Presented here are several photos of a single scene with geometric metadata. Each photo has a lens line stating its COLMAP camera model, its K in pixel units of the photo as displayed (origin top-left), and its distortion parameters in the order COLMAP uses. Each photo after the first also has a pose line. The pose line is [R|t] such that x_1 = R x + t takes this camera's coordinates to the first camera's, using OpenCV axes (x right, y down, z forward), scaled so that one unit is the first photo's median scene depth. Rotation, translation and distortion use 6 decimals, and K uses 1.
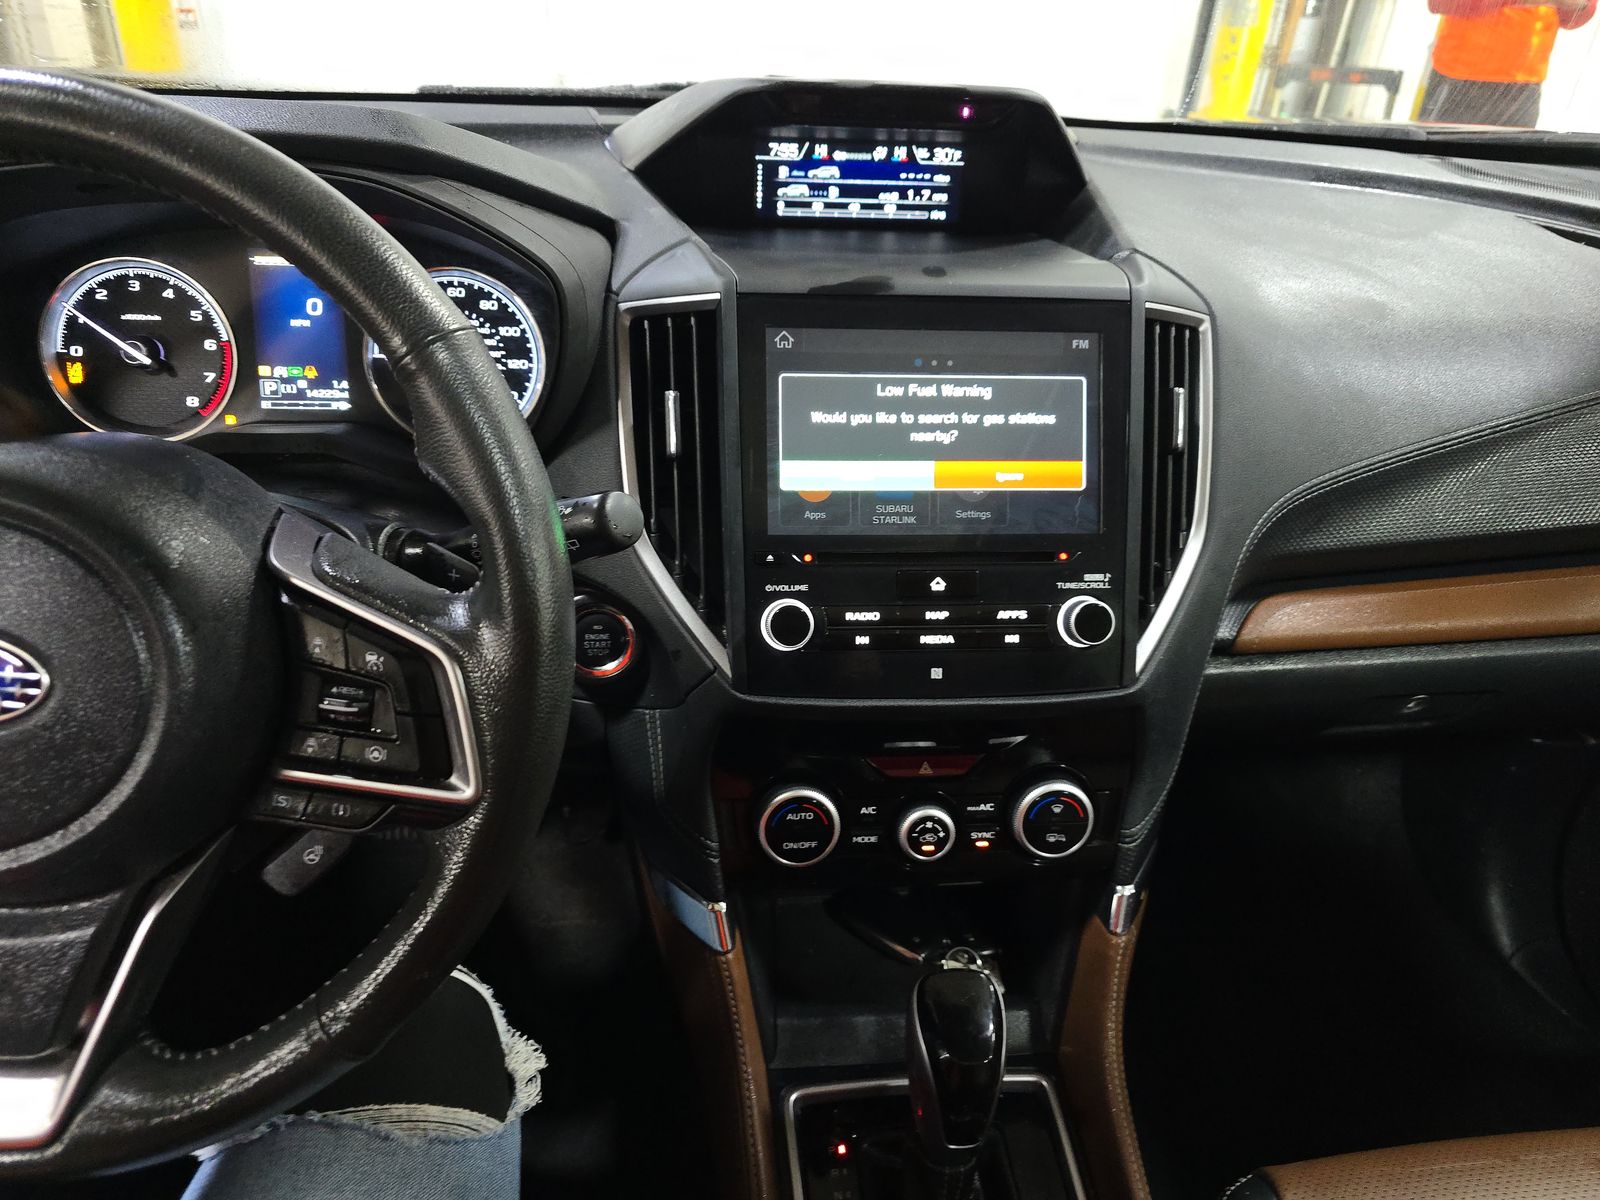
lens RADIAL K [[1138.8, 0, 791.6], [0, 1138.8, 597.5], [0, 0, 1]] dist [0.052705, -0.067517]
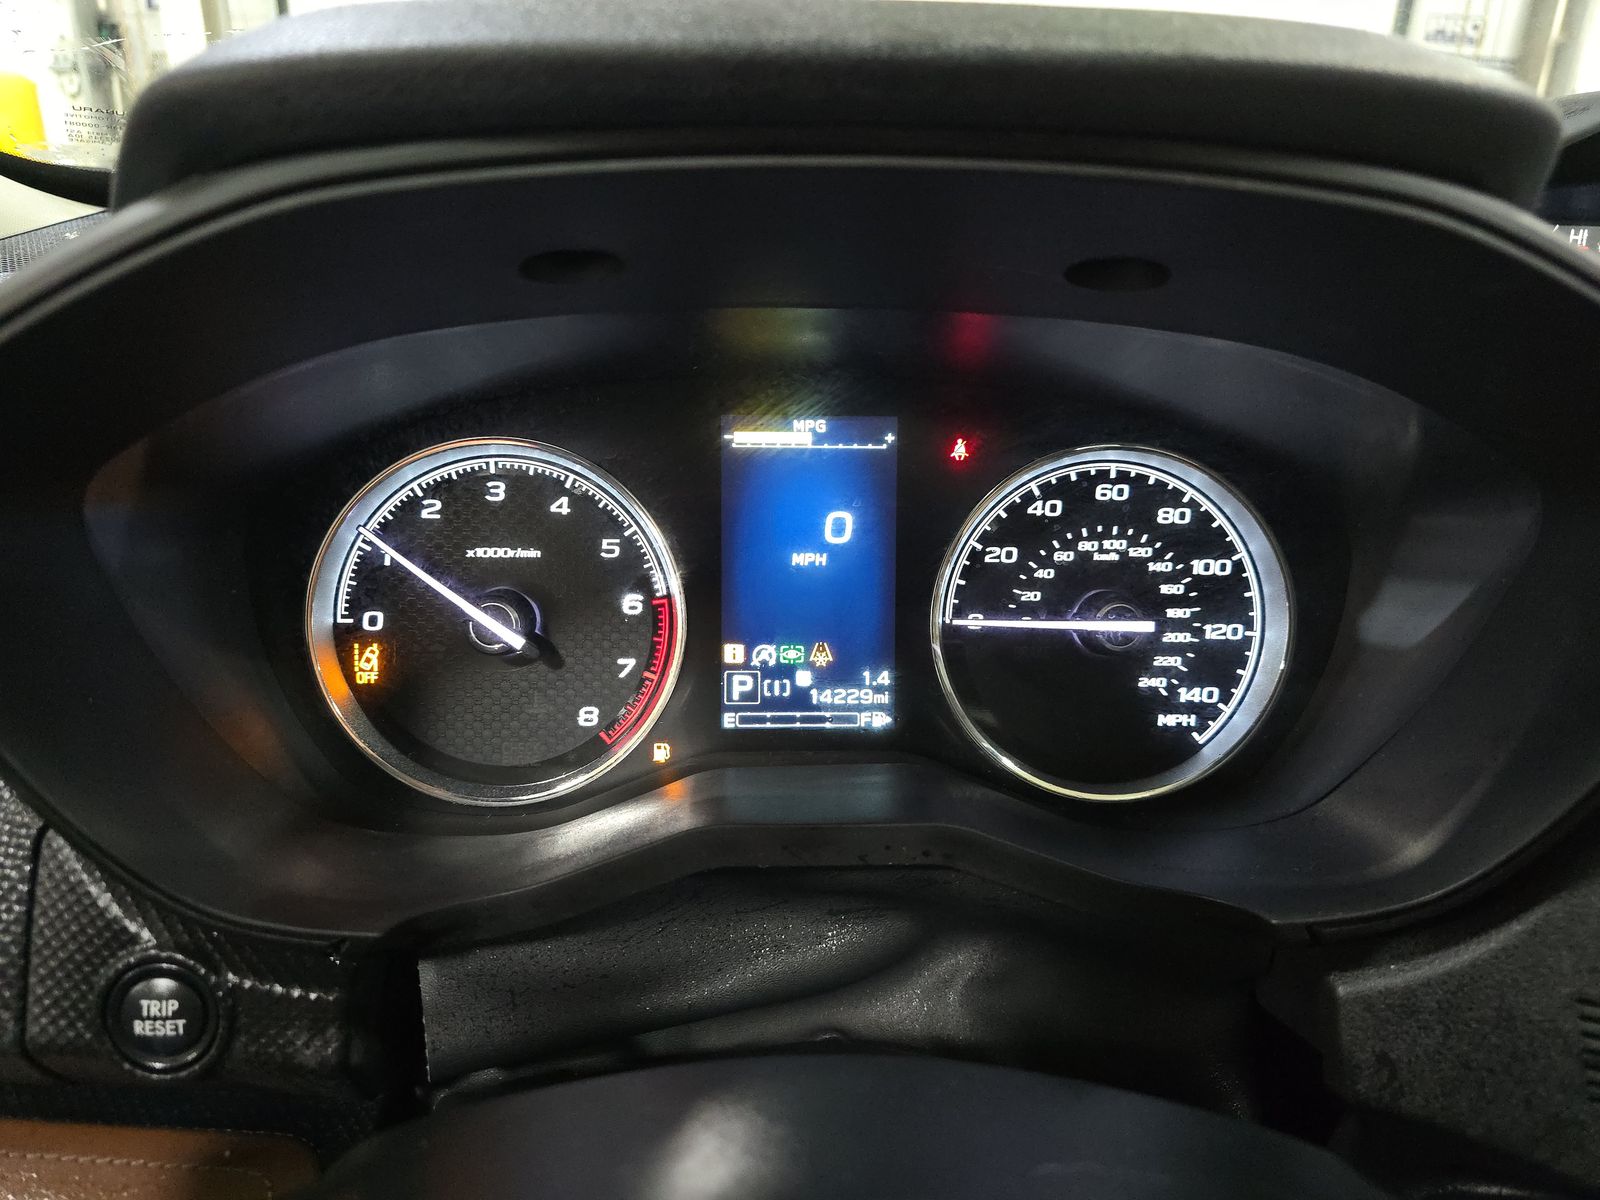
lens RADIAL K [[1138.8, 0, 791.5], [0, 1138.8, 604.0], [0, 0, 1]] dist [0.052705, -0.067517]
pose [[0.997761, -0.005738, -0.066635, -0.408067], [-0.003347, 0.990782, -0.135424, -0.154803], [0.066798, 0.135344, 0.988544, 0.520927]]
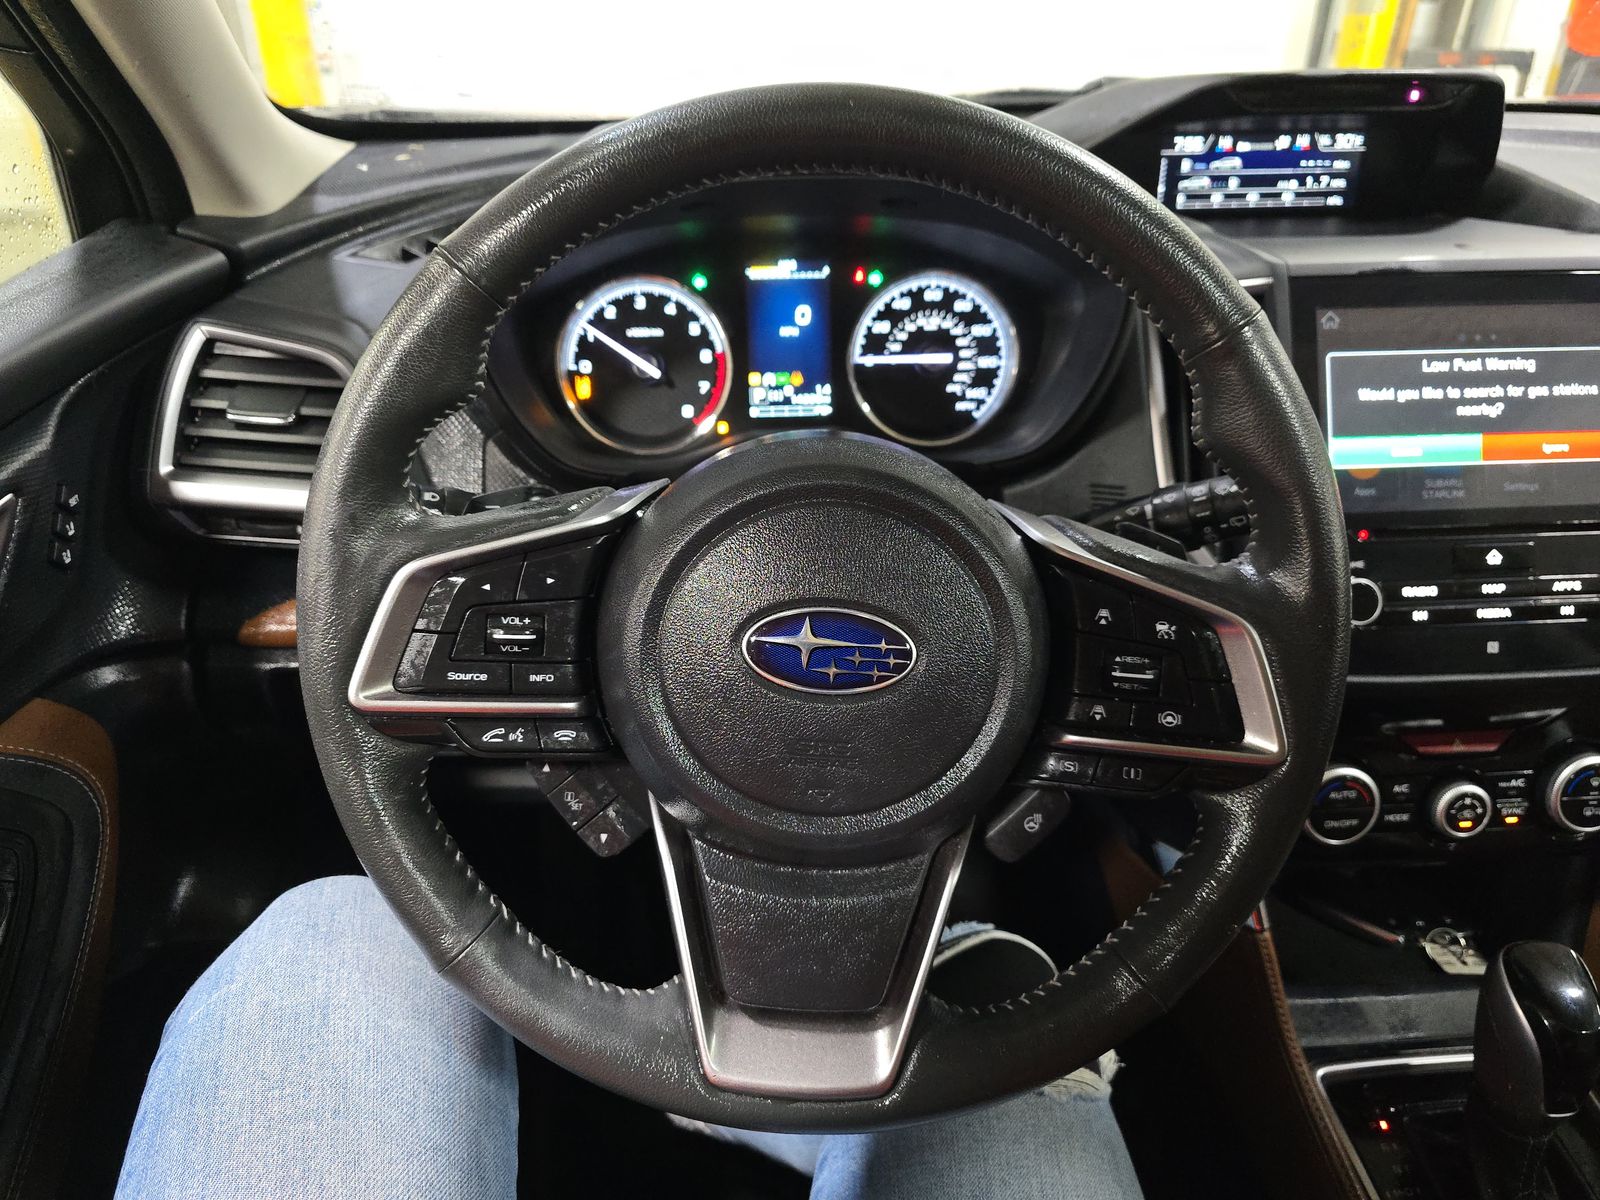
lens RADIAL K [[1138.8, 0, 795.9], [0, 1138.8, 597.7], [0, 0, 1]] dist [0.052705, -0.067517]
pose [[0.997793, -0.028595, -0.059930, -0.371288], [0.027829, 0.999521, -0.013575, 0.017865], [0.060289, 0.011877, 0.998110, -0.036623]]
